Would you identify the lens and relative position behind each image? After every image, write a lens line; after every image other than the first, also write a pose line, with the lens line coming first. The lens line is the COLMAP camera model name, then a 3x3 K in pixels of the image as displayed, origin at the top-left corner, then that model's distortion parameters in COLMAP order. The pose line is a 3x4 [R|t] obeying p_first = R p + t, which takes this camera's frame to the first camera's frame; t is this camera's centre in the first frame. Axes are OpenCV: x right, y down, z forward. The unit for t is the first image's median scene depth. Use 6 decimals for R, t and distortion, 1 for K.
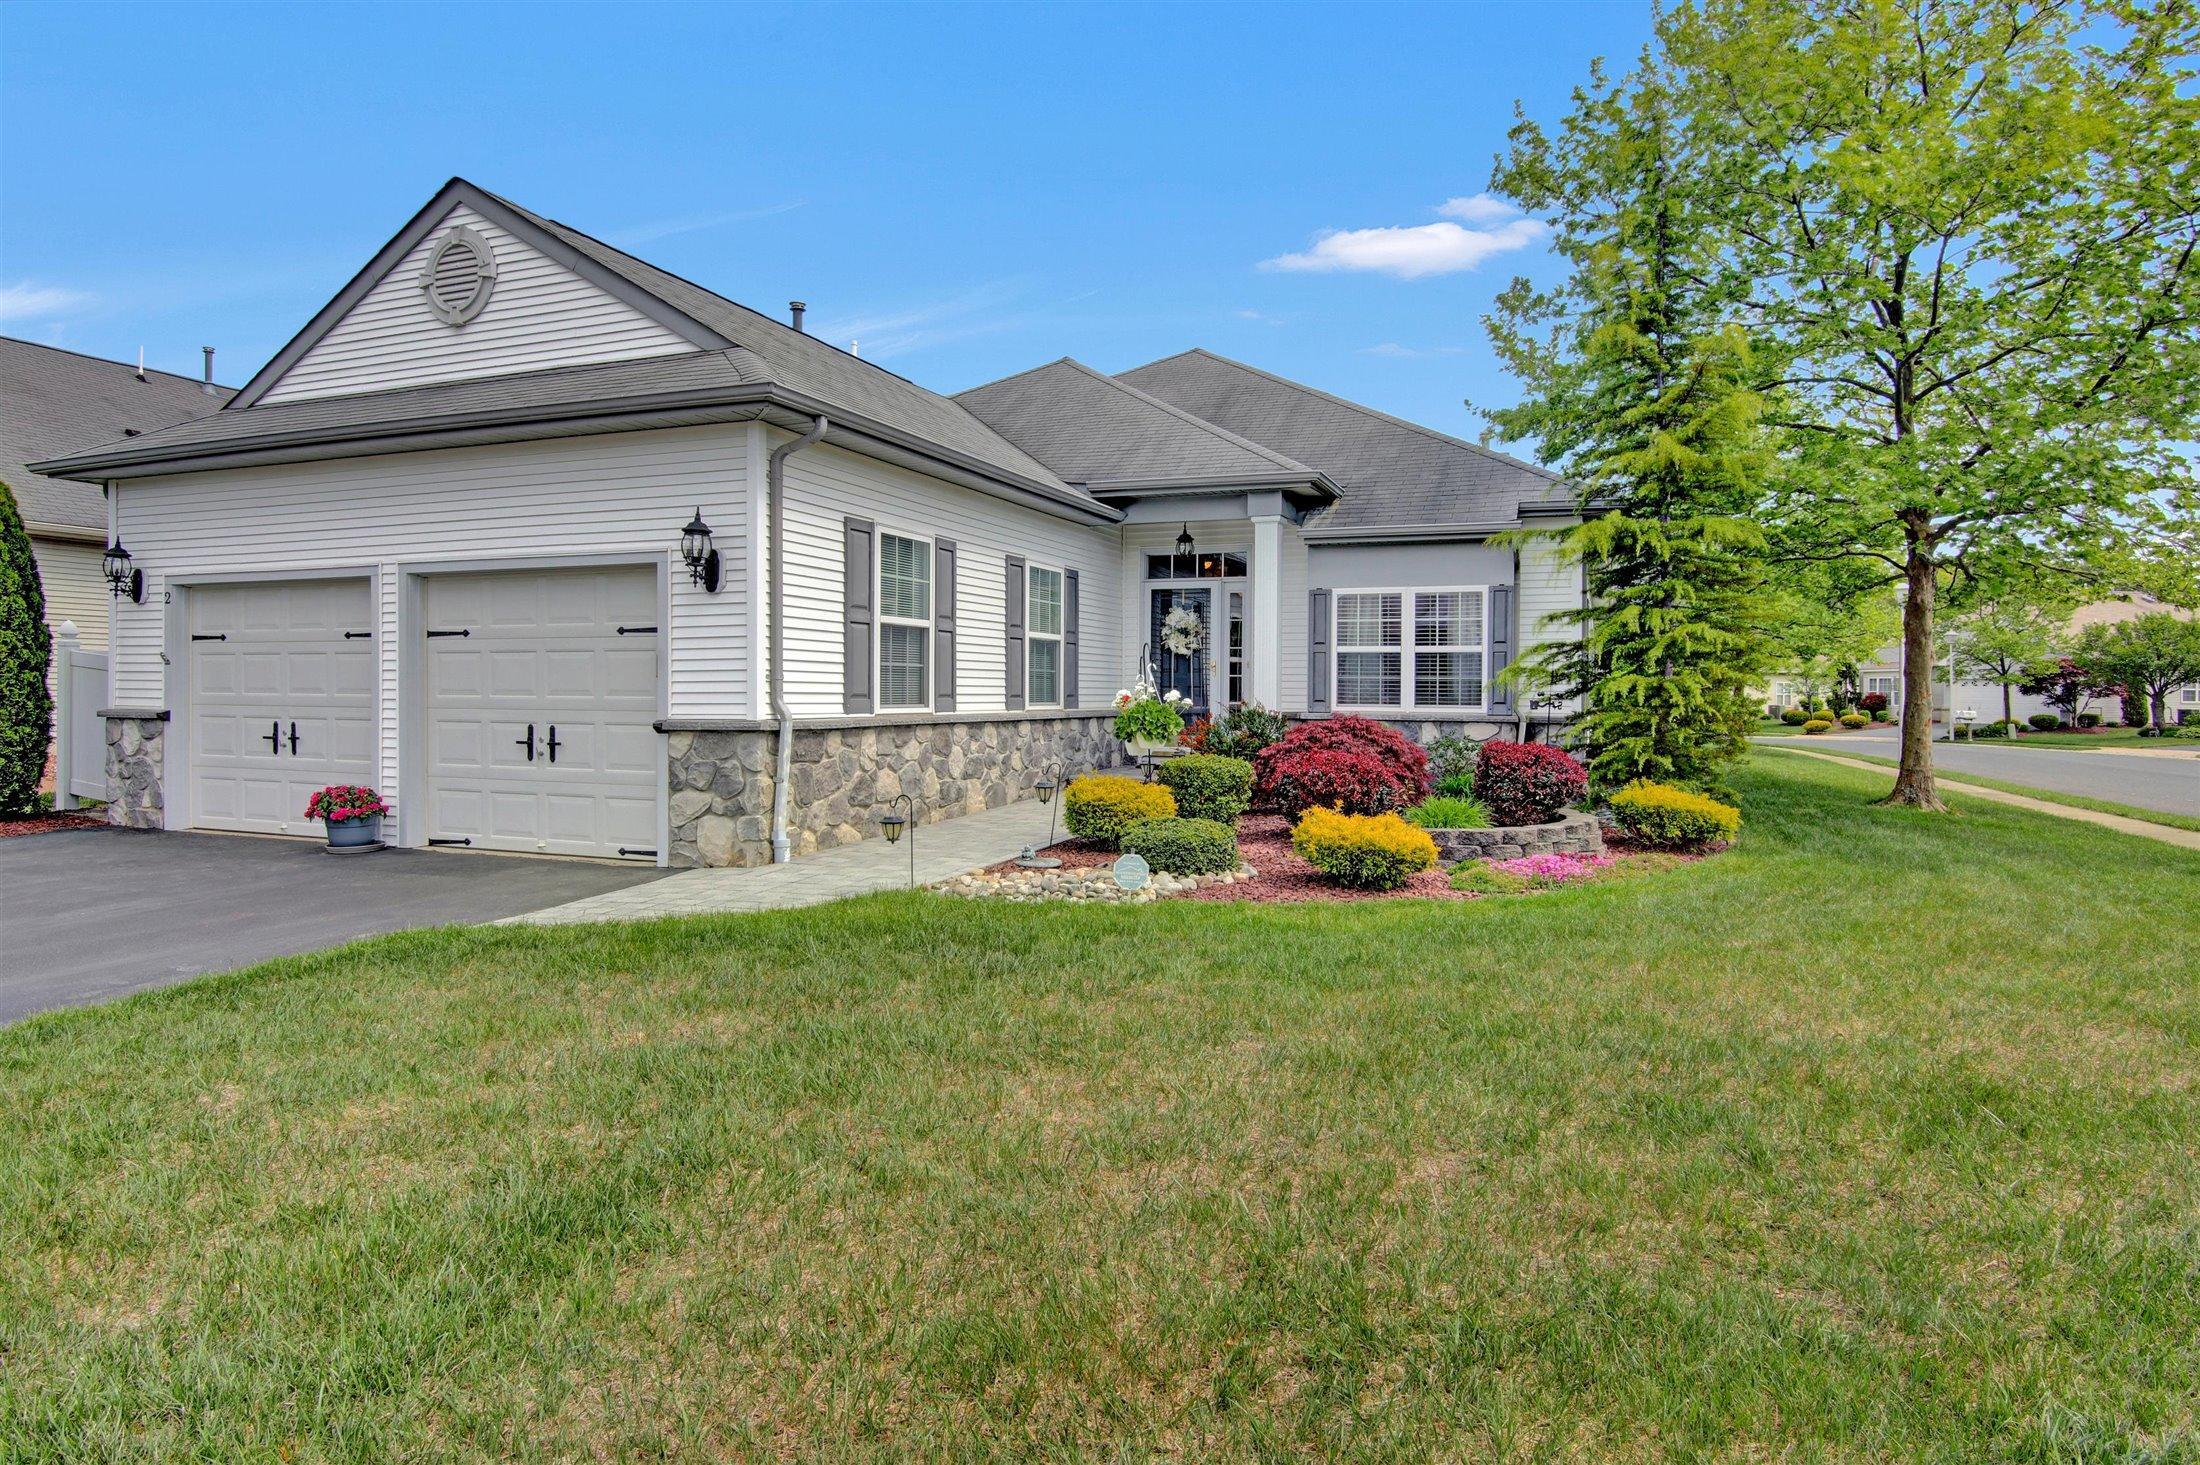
lens RADIAL K [[1211.6, 0, 1101.9], [0, 1211.6, 689.8], [0, 0, 1]] dist [0.004063, -0.001742]
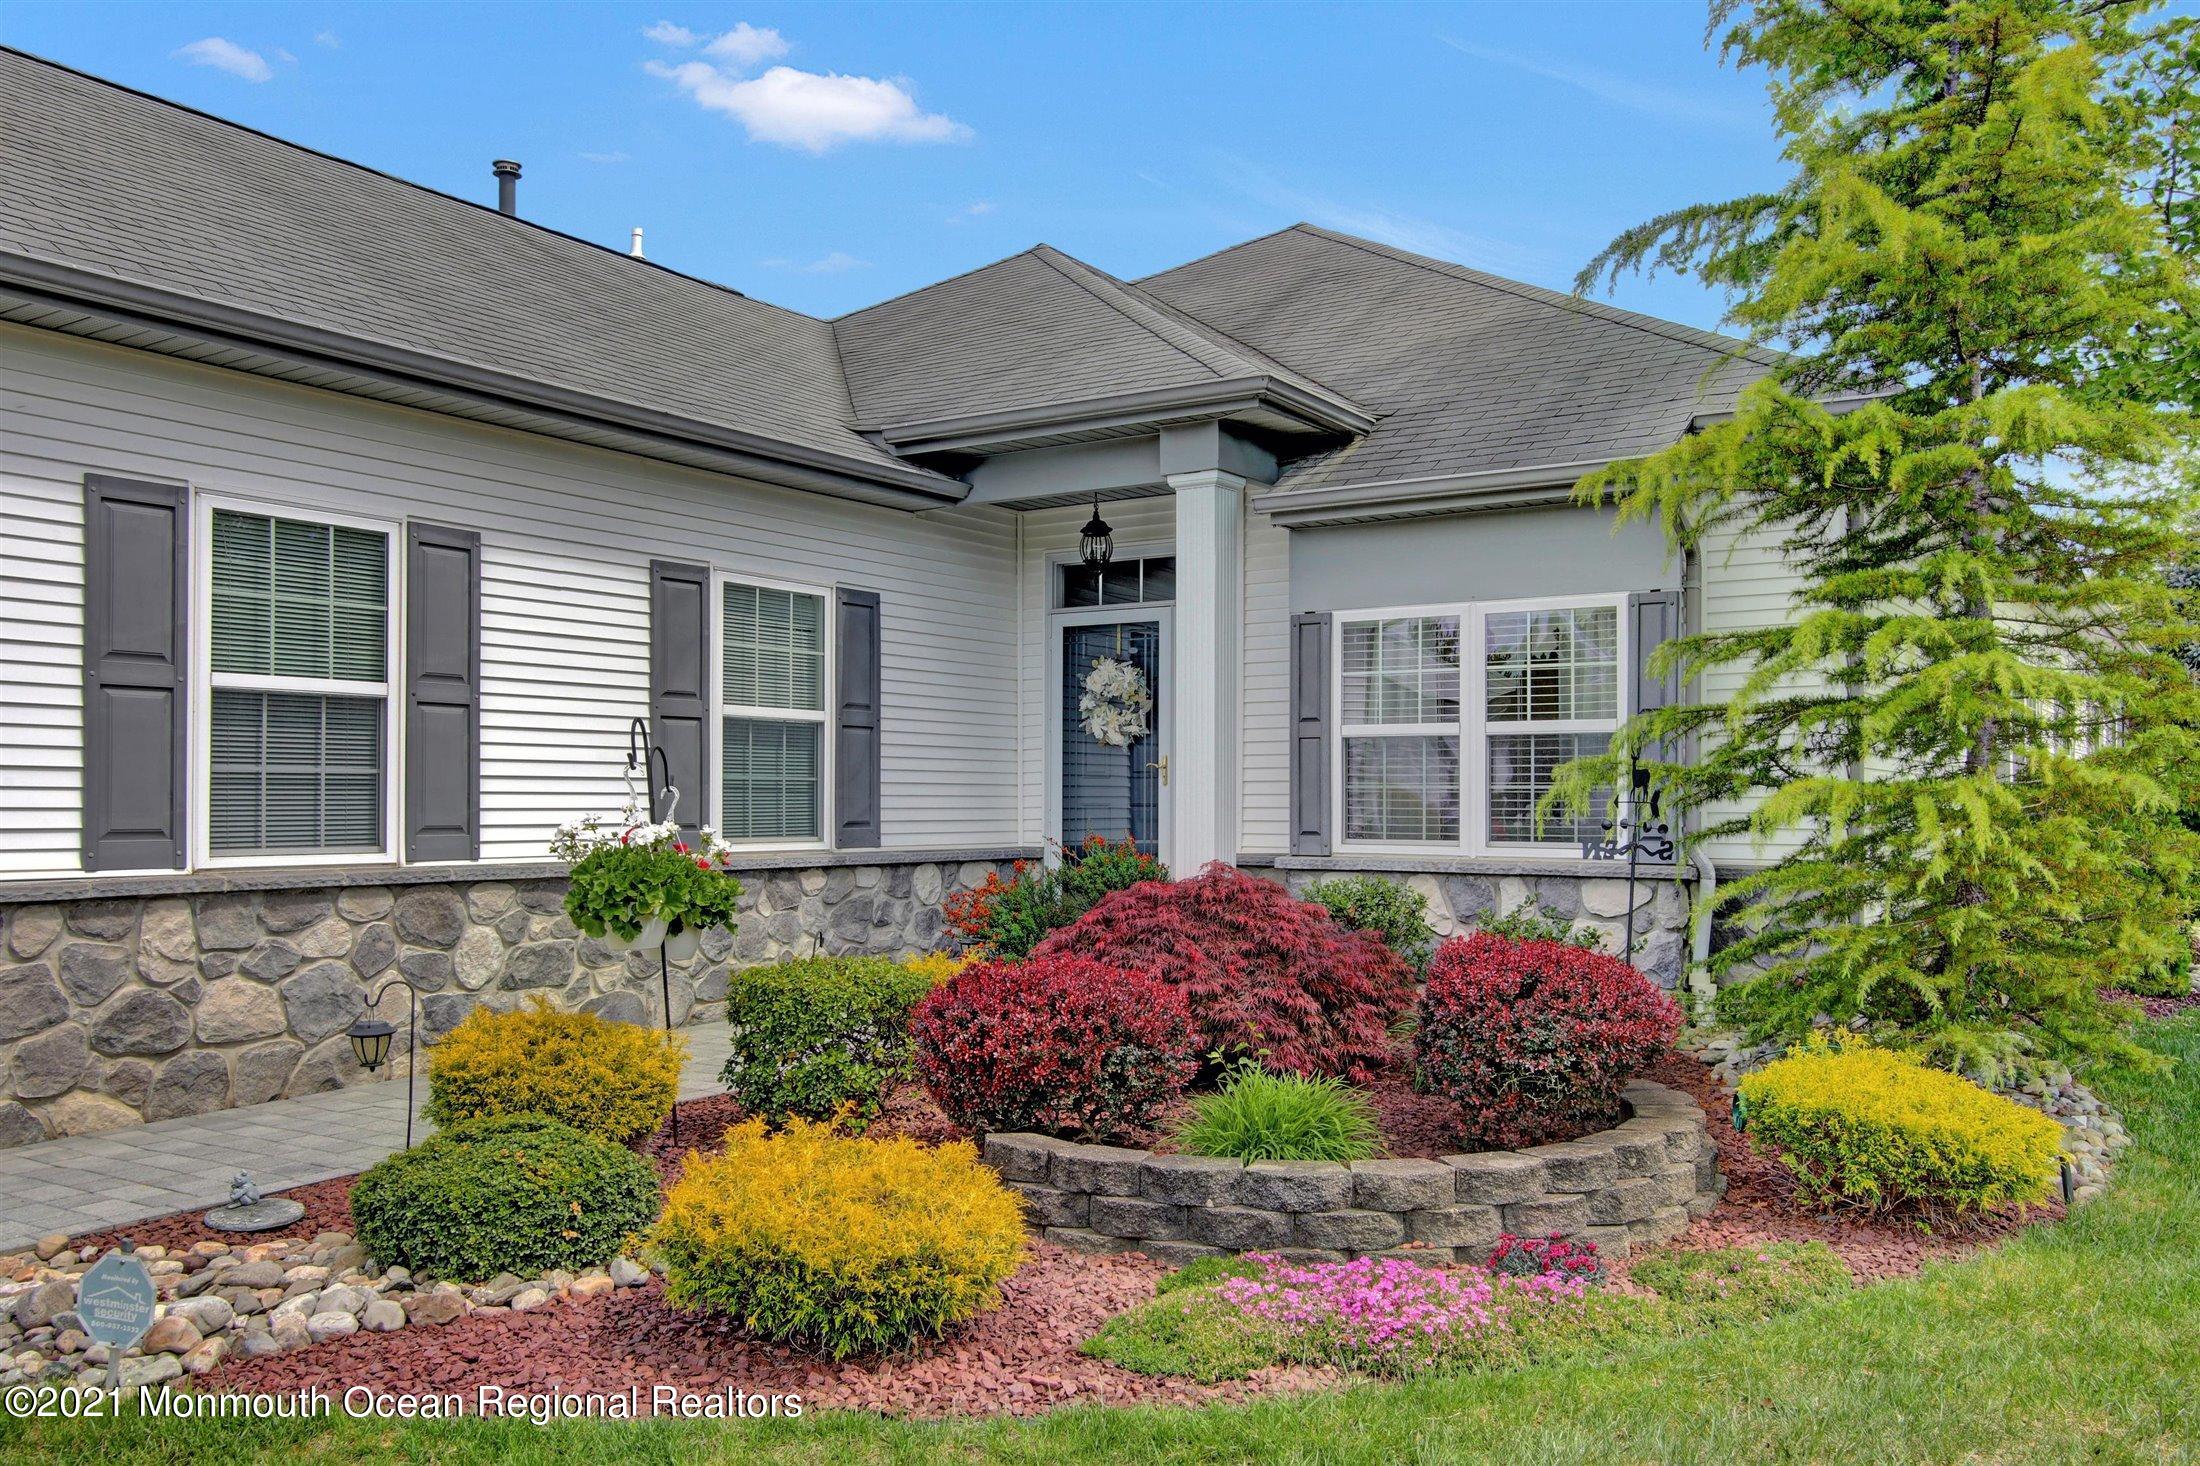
lens RADIAL K [[1698.0, 0, 1097.1], [0, 1698.0, 780.4], [0, 0, 1]] dist [0.009263, 0.008379]
pose [[0.978208, -0.008270, -0.207462, 0.290864], [0.005530, 0.999890, -0.013783, -0.004296], [0.207553, 0.012335, 0.978146, 0.347170]]
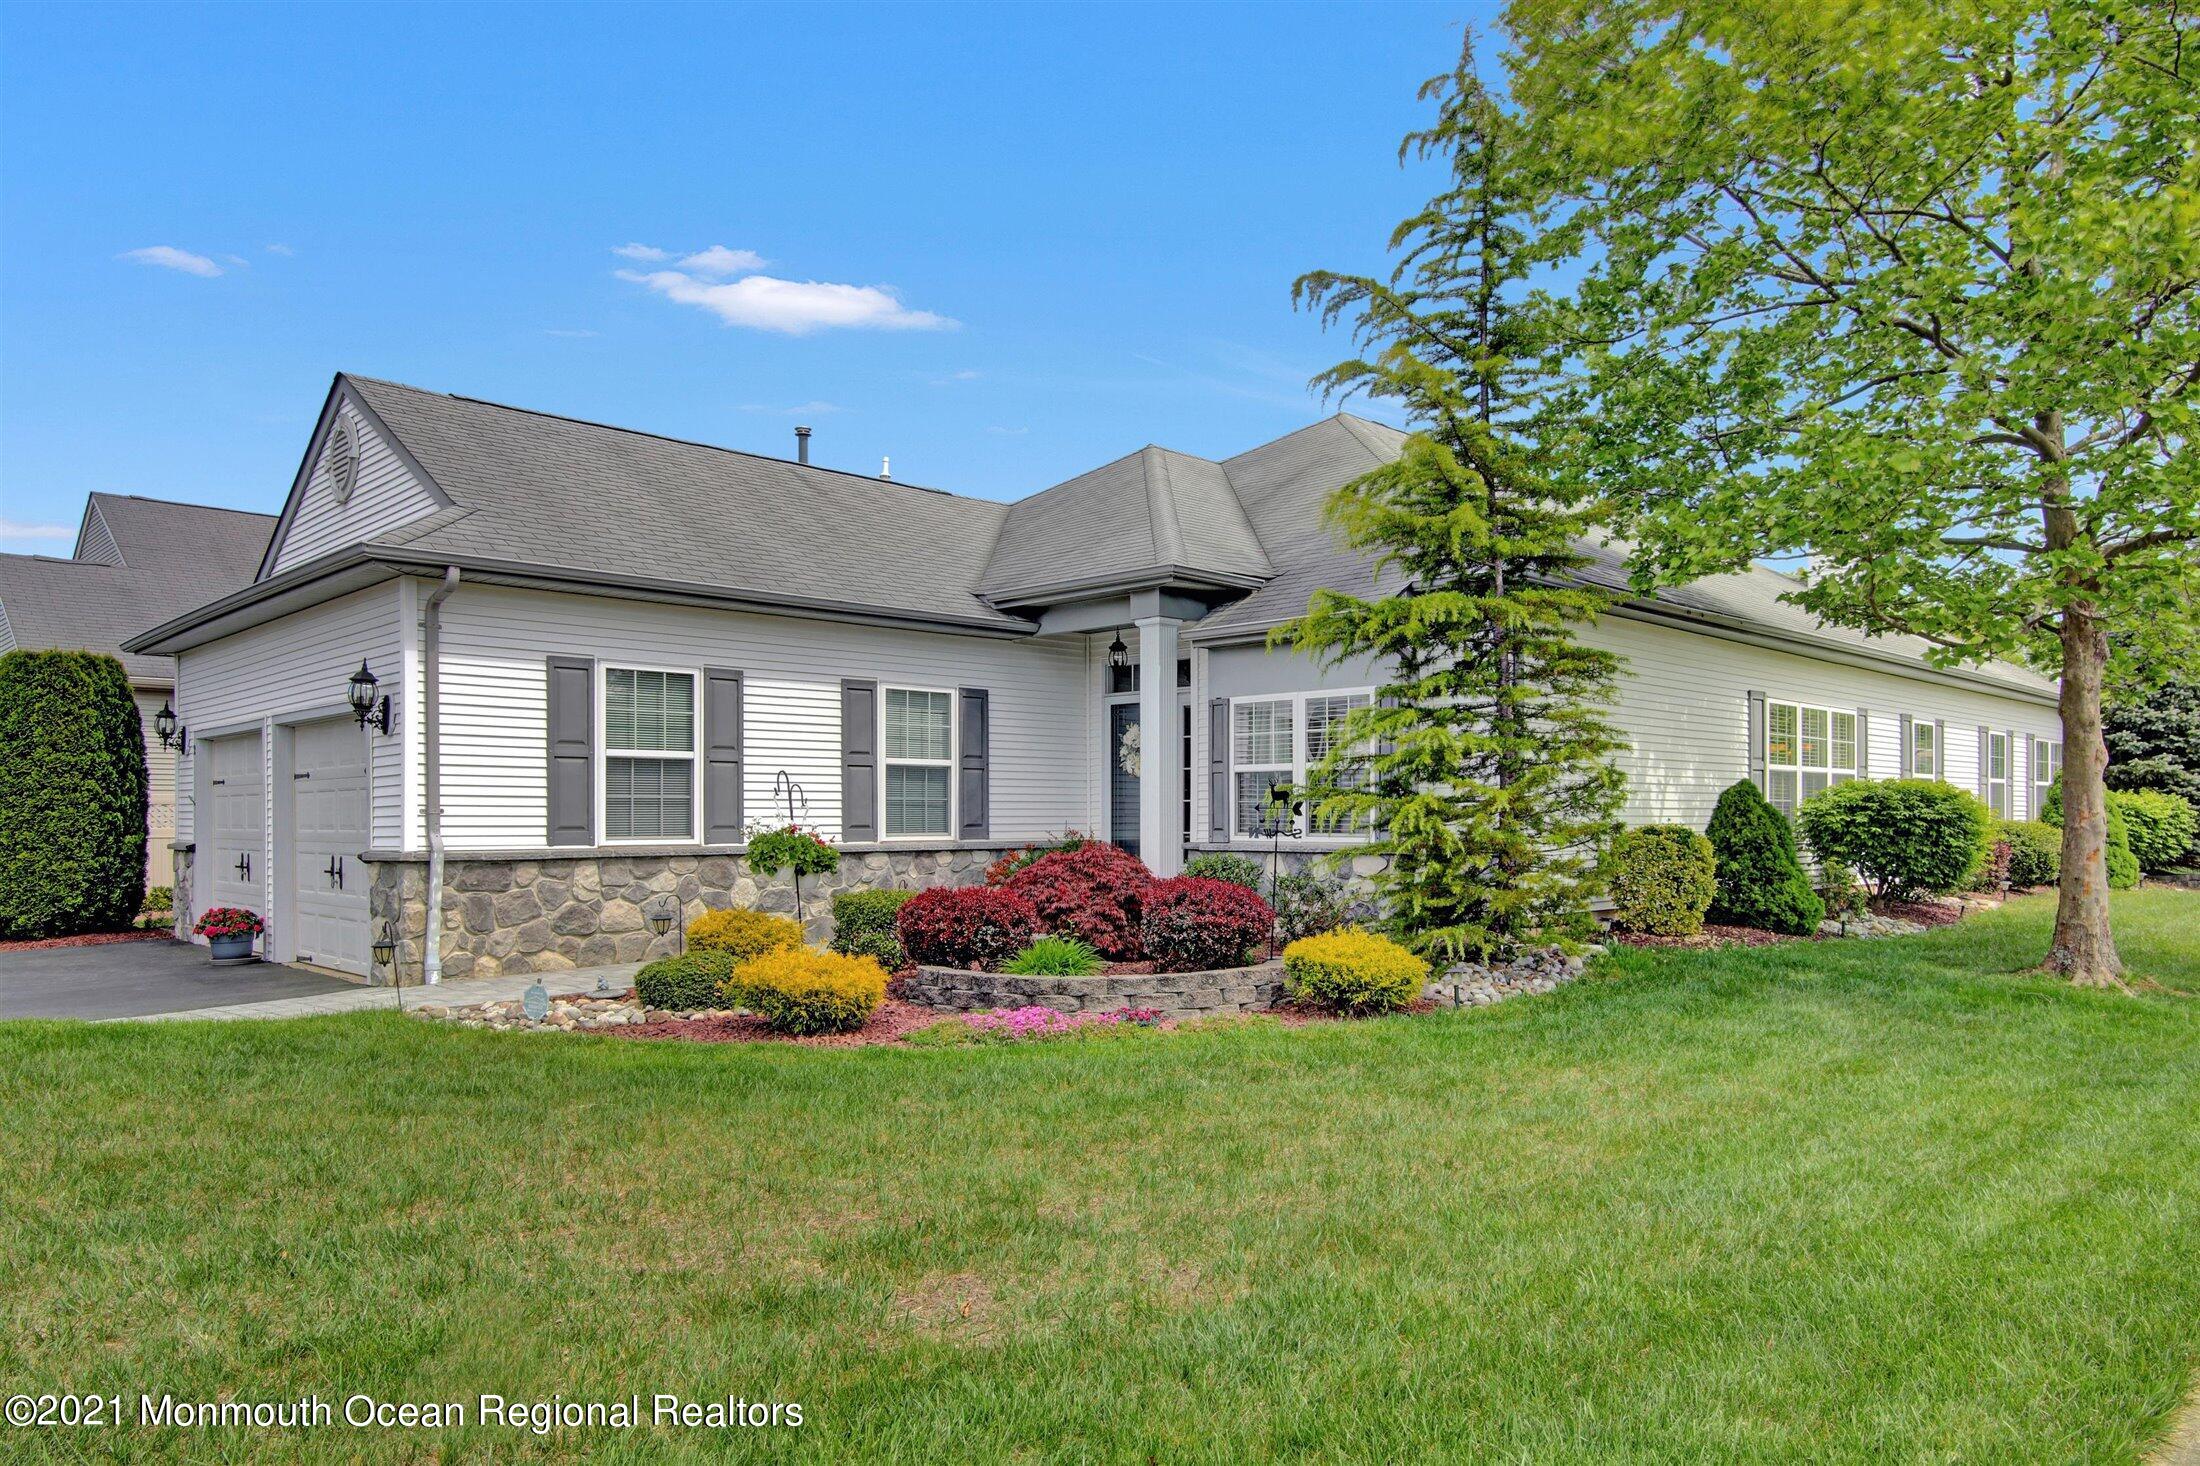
lens RADIAL K [[1399.0, 0, 1114.0], [0, 1399.0, 810.9], [0, 0, 1]] dist [0.003914, 0.003382]
pose [[0.918740, -0.011912, -0.394684, 0.607846], [0.009899, 0.999926, -0.007137, 0.003127], [0.394740, 0.002650, 0.918789, 0.077473]]
